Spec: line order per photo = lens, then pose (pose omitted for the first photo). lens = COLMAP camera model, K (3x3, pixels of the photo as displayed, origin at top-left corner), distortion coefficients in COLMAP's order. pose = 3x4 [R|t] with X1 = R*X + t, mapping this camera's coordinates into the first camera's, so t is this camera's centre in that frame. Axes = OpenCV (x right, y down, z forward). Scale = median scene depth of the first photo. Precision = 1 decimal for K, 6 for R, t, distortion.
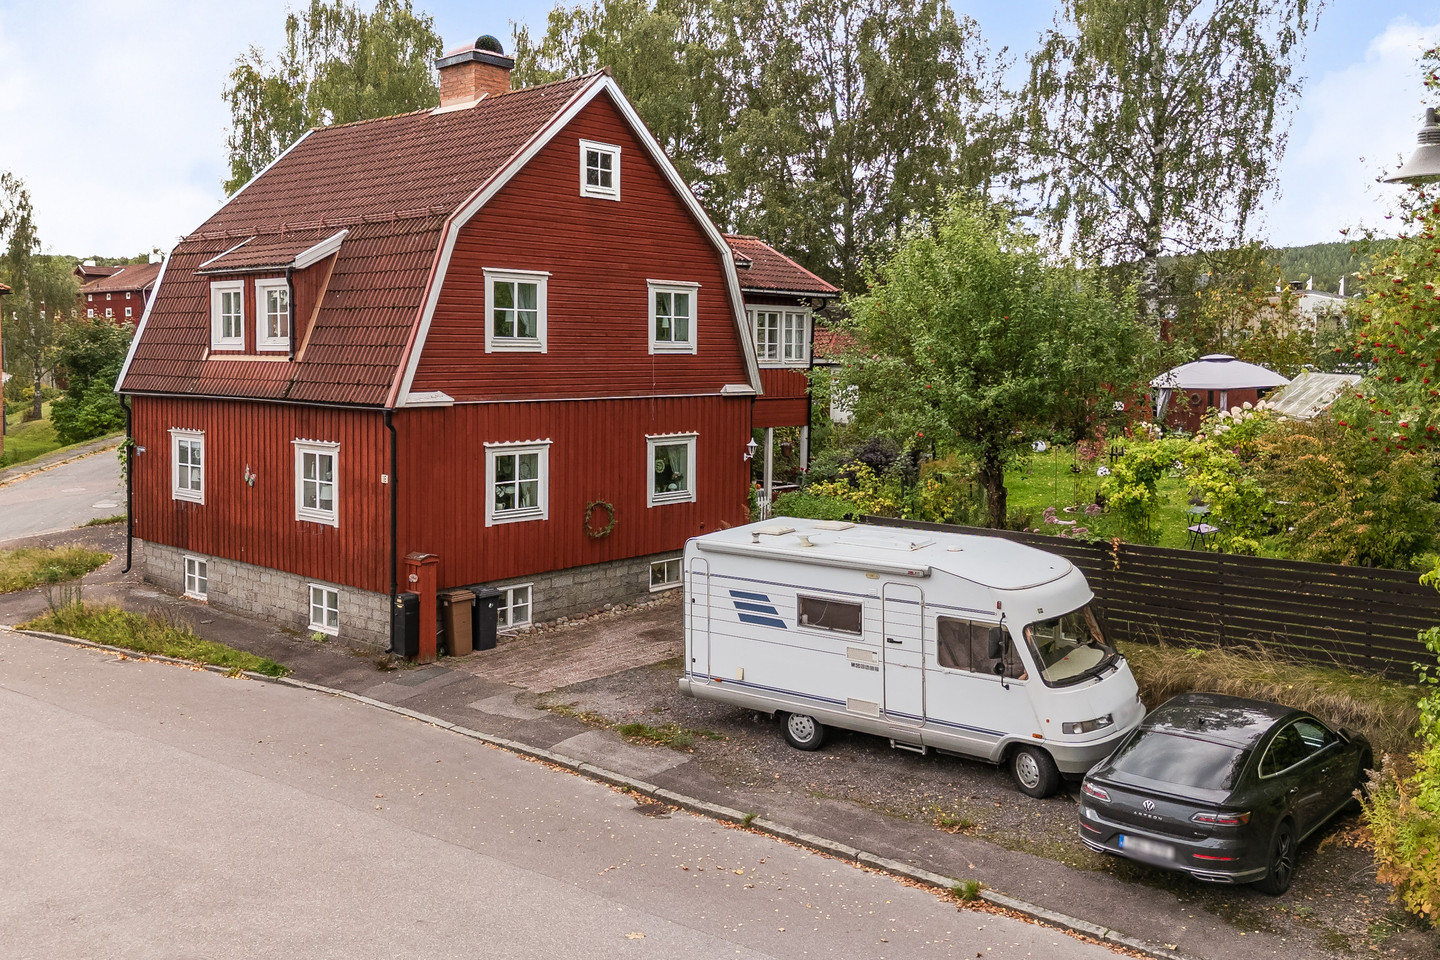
lens RADIAL K [[1287.2, 0, 720.0], [0, 1287.2, 480.0], [0, 0, 1]] dist [0.004468, 0.001366]
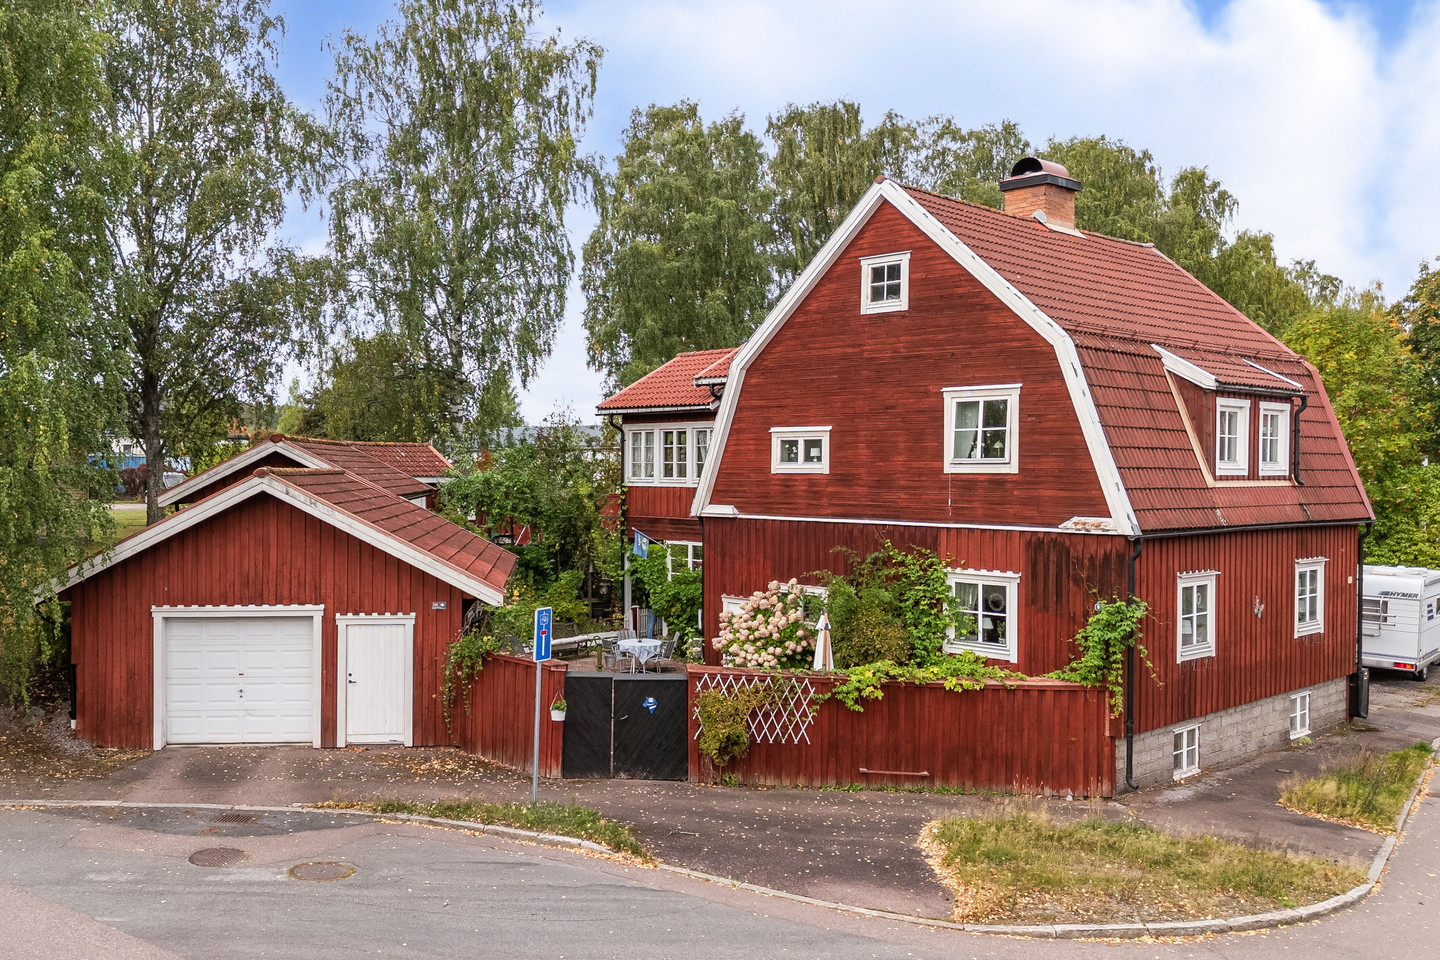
lens RADIAL K [[1287.2, 0, 720.0], [0, 1287.2, 480.0], [0, 0, 1]] dist [0.004468, 0.001366]
pose [[-0.096292, 0.000616, -0.995353, 0.864427], [-0.103887, 0.994532, 0.010666, -0.092321], [0.989917, 0.104431, -0.095701, 0.978300]]
